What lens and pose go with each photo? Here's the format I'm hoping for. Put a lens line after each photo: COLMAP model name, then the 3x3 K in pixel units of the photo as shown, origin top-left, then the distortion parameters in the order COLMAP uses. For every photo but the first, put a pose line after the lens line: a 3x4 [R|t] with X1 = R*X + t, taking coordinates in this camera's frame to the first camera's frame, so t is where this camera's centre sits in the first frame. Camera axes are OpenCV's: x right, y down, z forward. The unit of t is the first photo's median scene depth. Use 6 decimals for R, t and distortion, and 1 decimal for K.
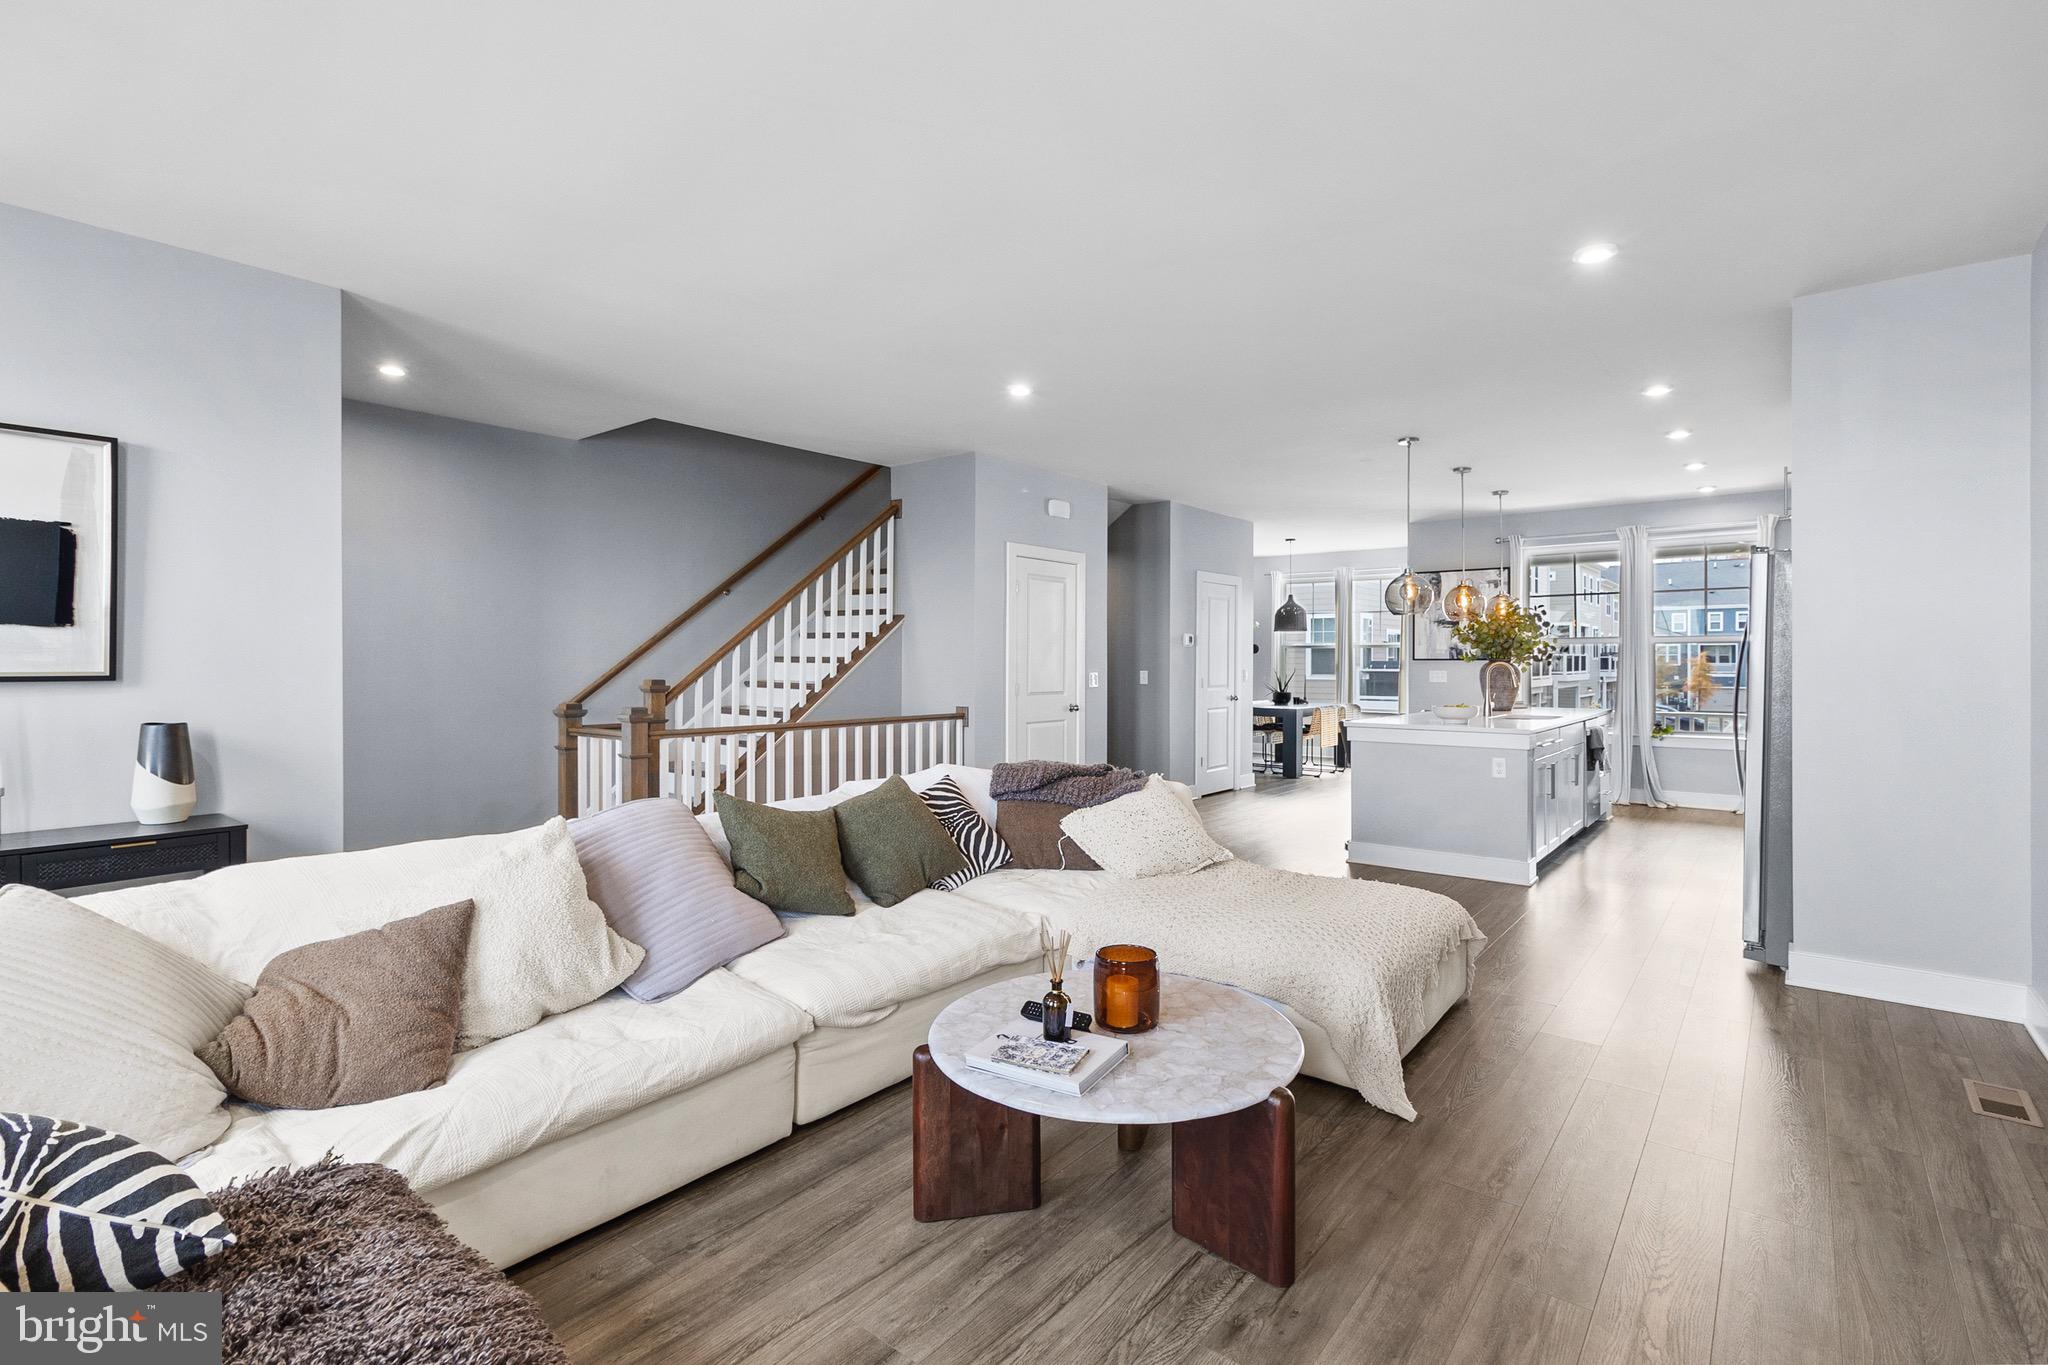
lens RADIAL K [[912.6, 0, 1029.0], [0, 912.6, 674.3], [0, 0, 1]] dist [0.000091, 0.000053]
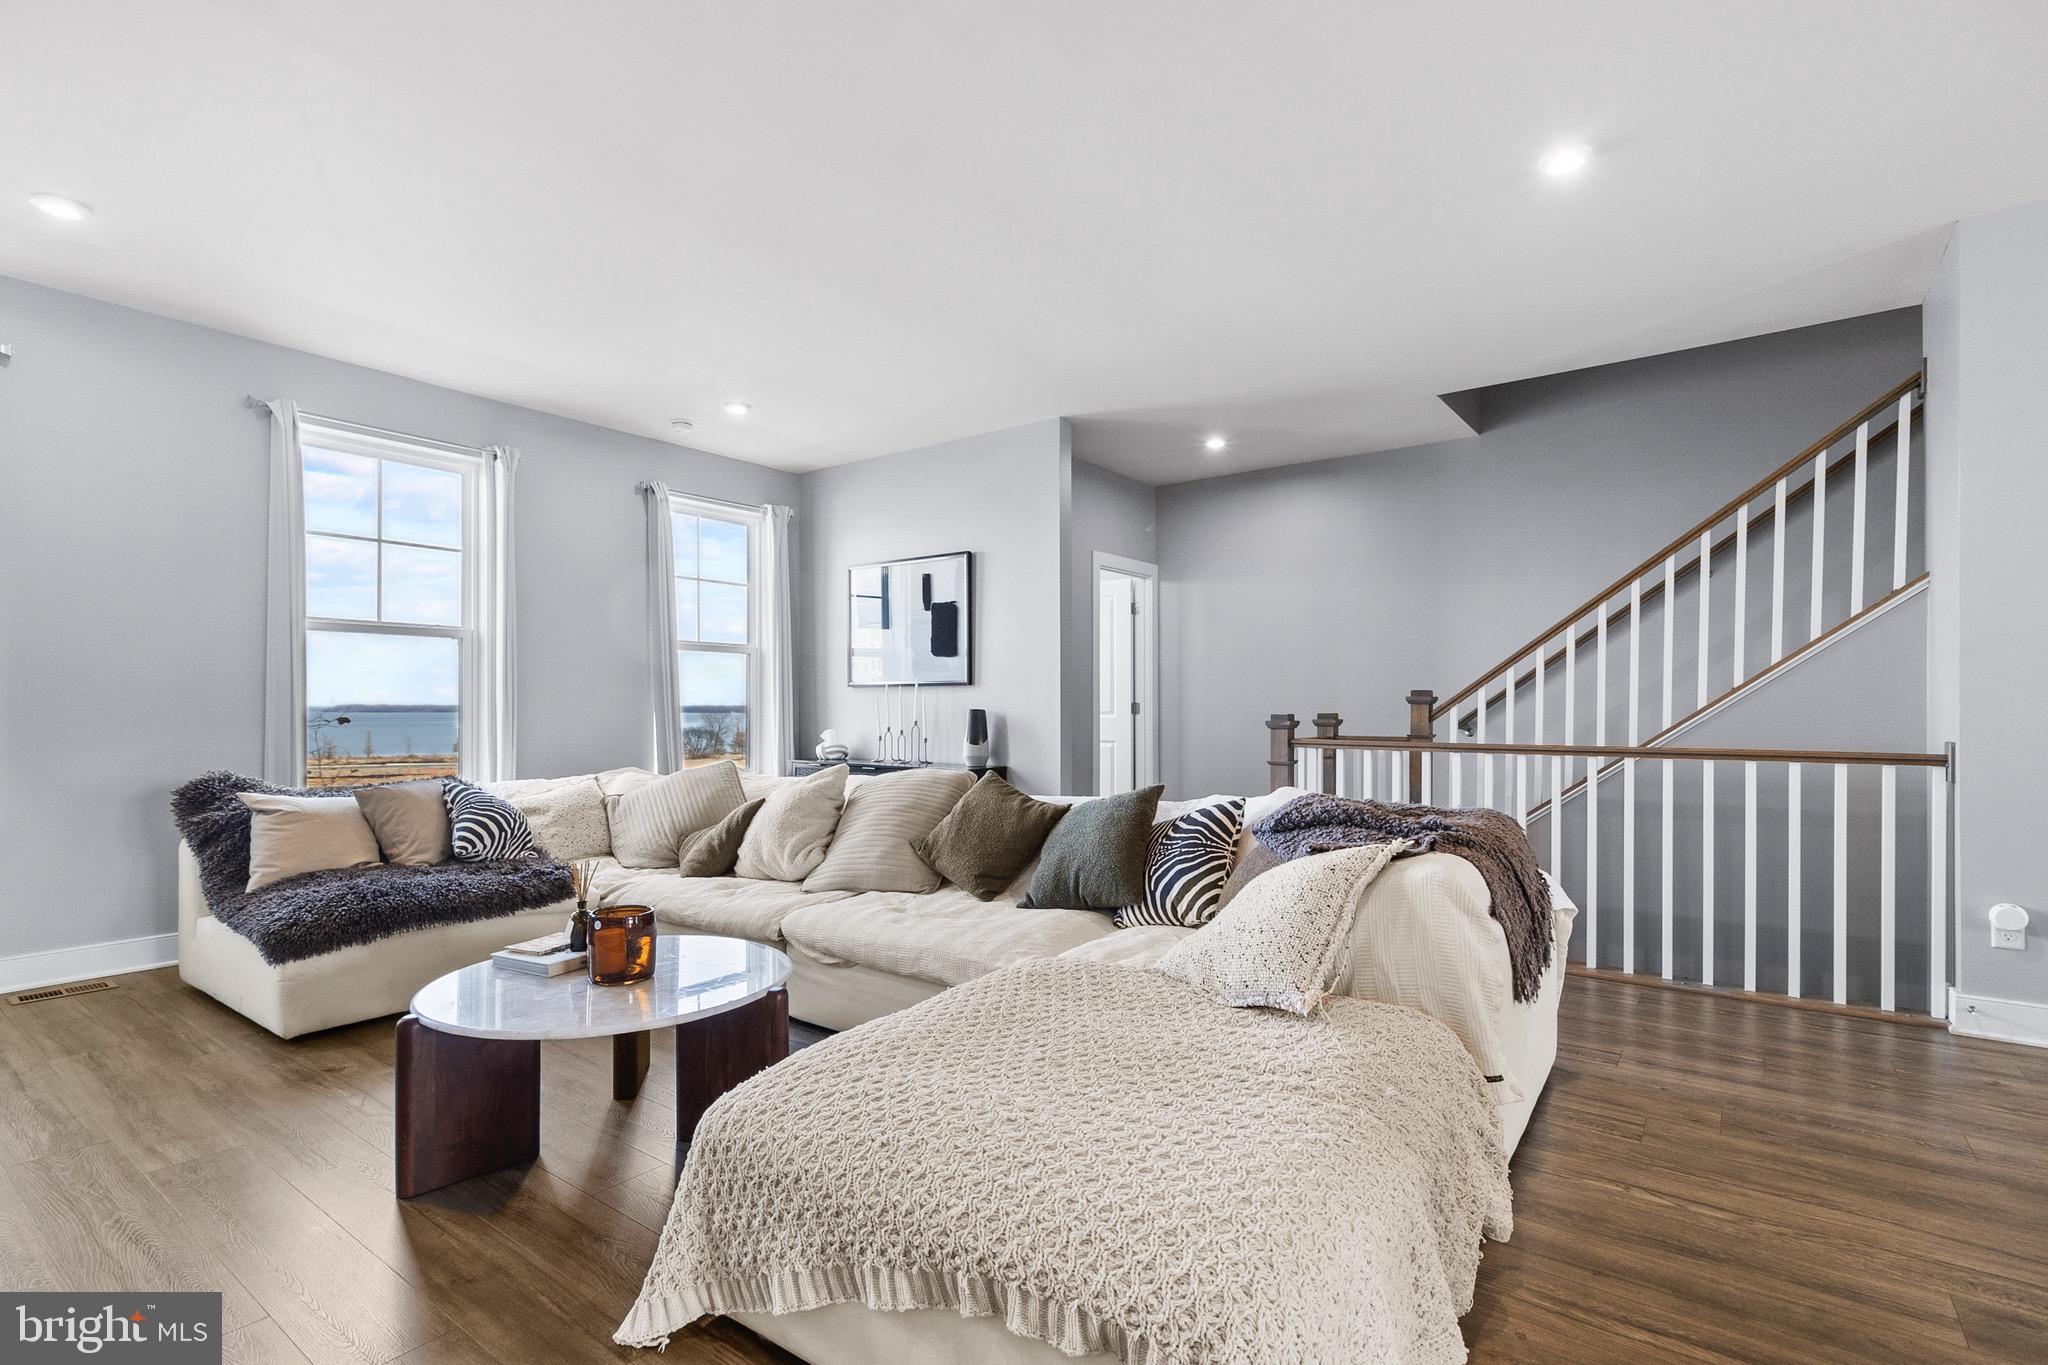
lens RADIAL K [[953.9, 0, 1030.2], [0, 953.9, 715.5], [0, 0, 1]] dist [-0.004222, 0.000255]
pose [[0.062813, 0.013670, -0.997932, 0.542909], [-0.009859, 0.999866, 0.013076, 0.024964], [0.997977, 0.009017, 0.062939, 0.608524]]
